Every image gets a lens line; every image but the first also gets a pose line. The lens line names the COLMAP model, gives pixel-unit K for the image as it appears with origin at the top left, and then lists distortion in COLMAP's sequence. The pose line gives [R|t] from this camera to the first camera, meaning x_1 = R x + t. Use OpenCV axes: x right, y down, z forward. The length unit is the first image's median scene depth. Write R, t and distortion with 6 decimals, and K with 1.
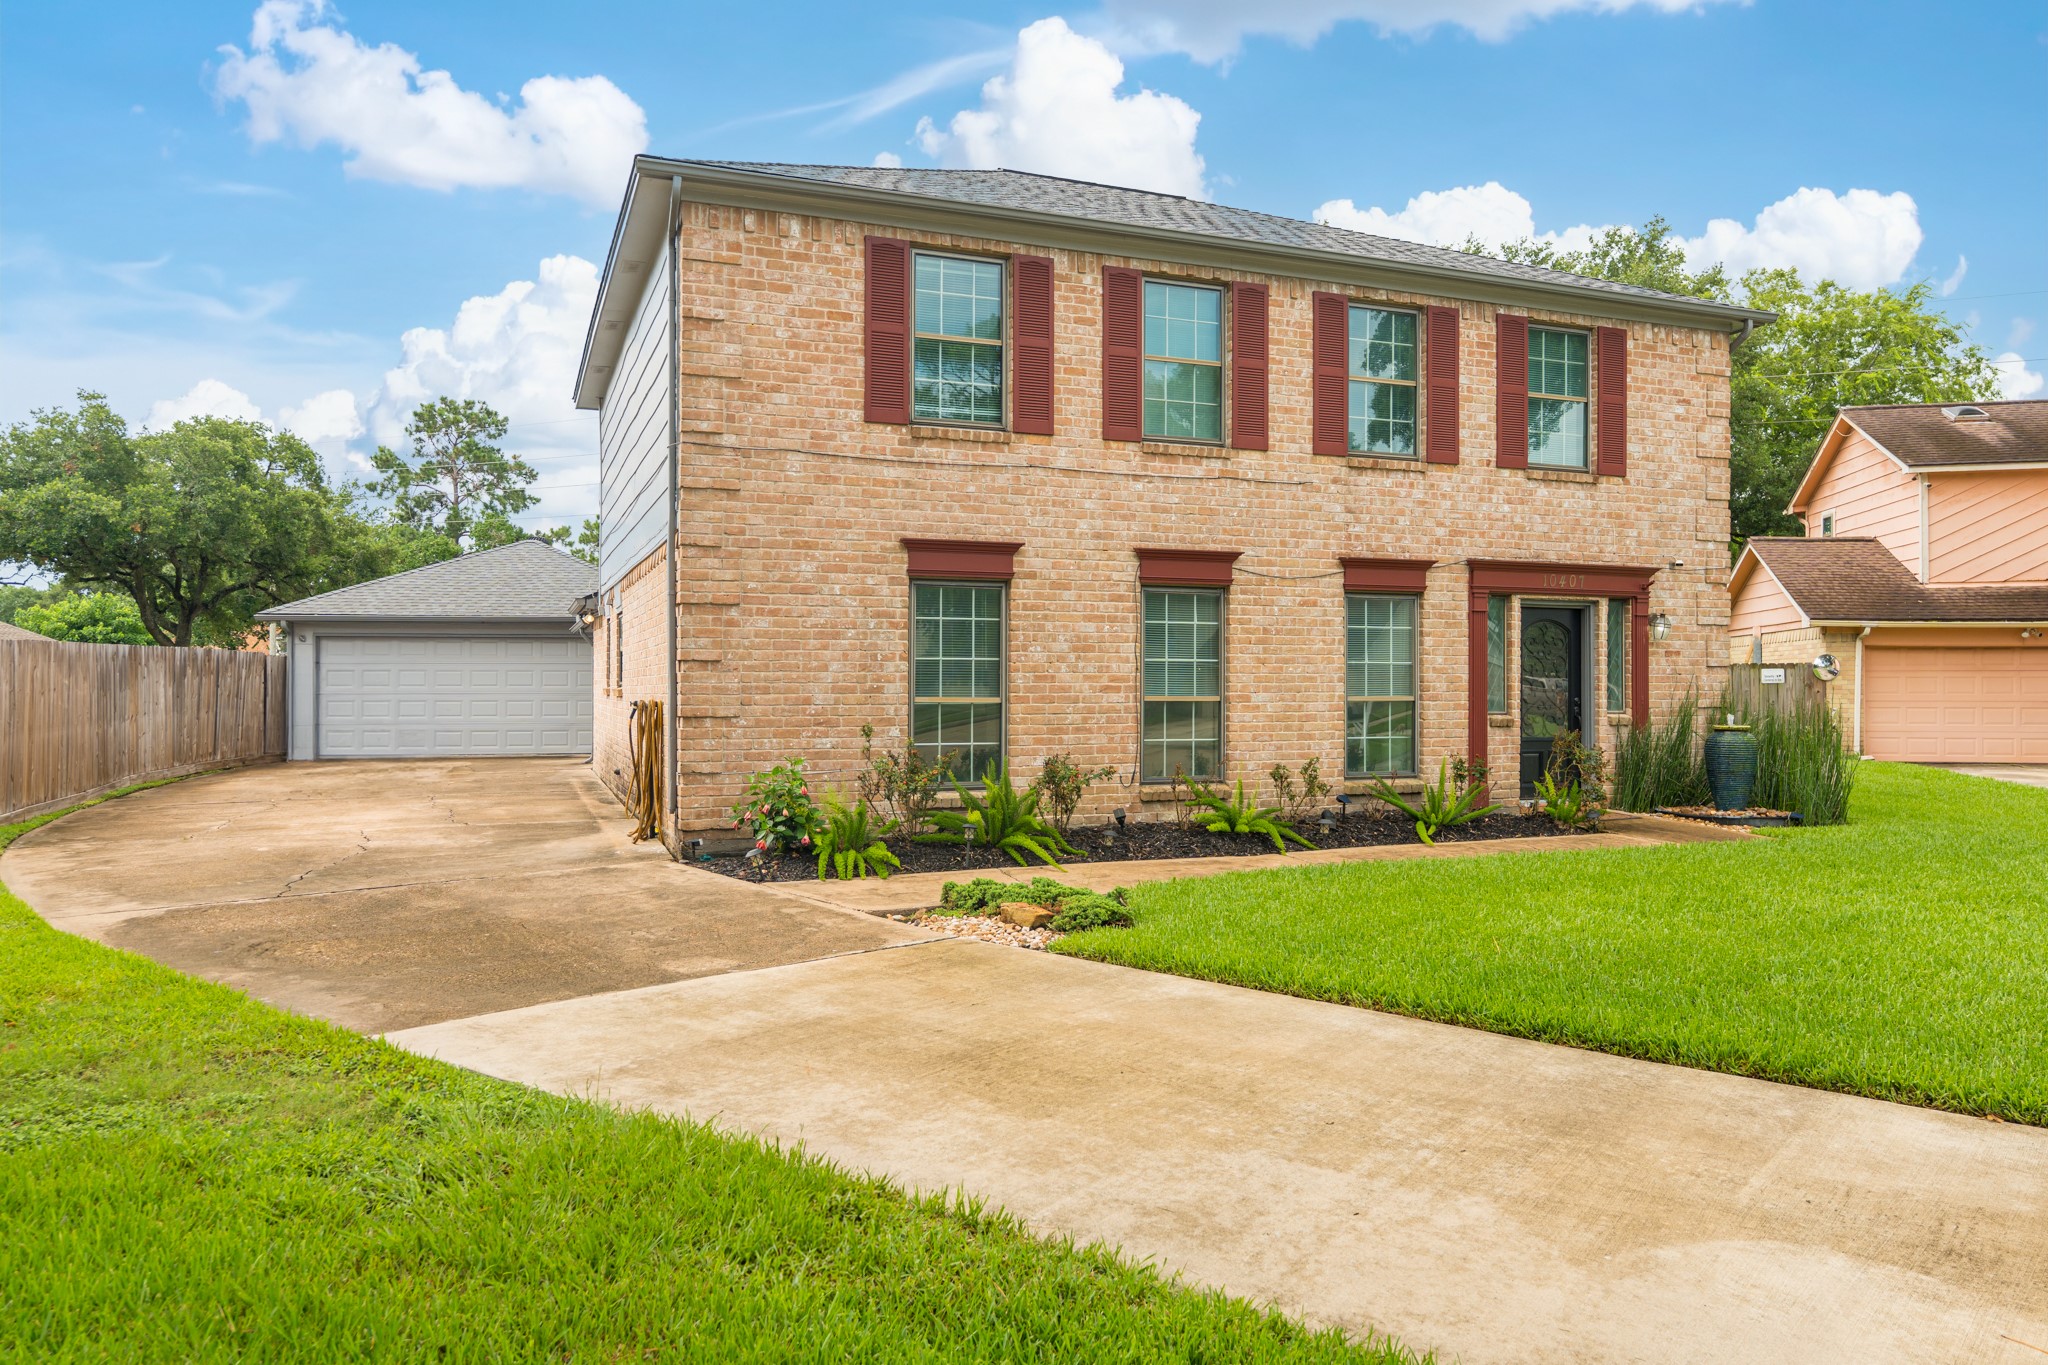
lens RADIAL K [[1351.1, 0, 1026.0], [0, 1351.1, 676.9], [0, 0, 1]] dist [-0.025361, -0.002295]
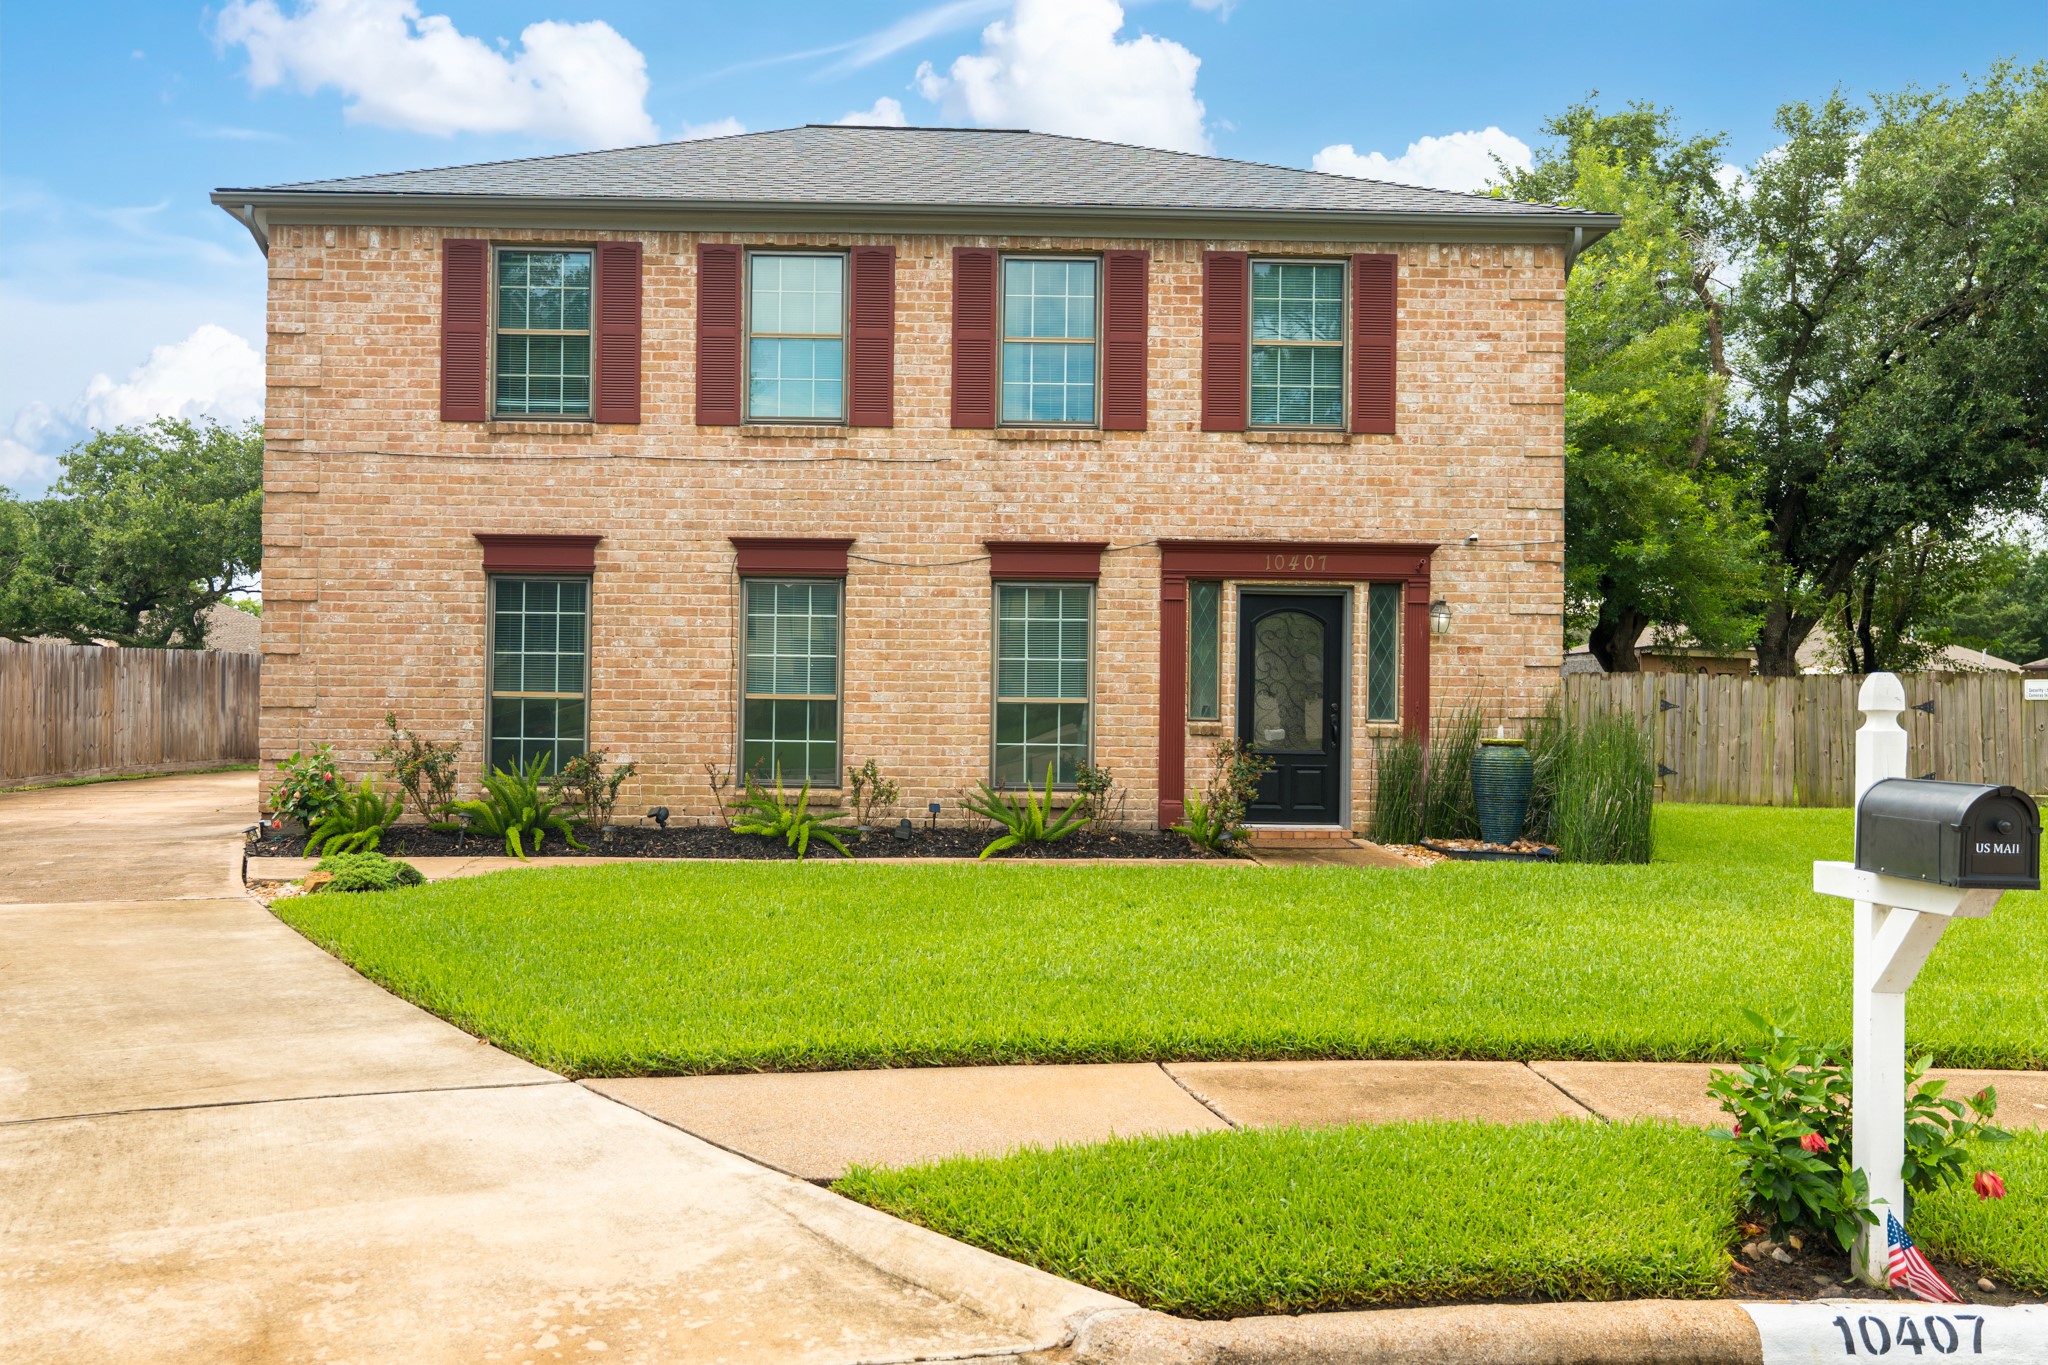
lens RADIAL K [[1660.8, 0, 1023.5], [0, 1660.8, 683.4], [0, 0, 1]] dist [-0.021197, -0.005139]
pose [[0.943151, 0.003947, -0.332342, 0.642275], [-0.007781, 0.999918, -0.010206, 0.017118], [0.332274, 0.012211, 0.943104, -0.030151]]
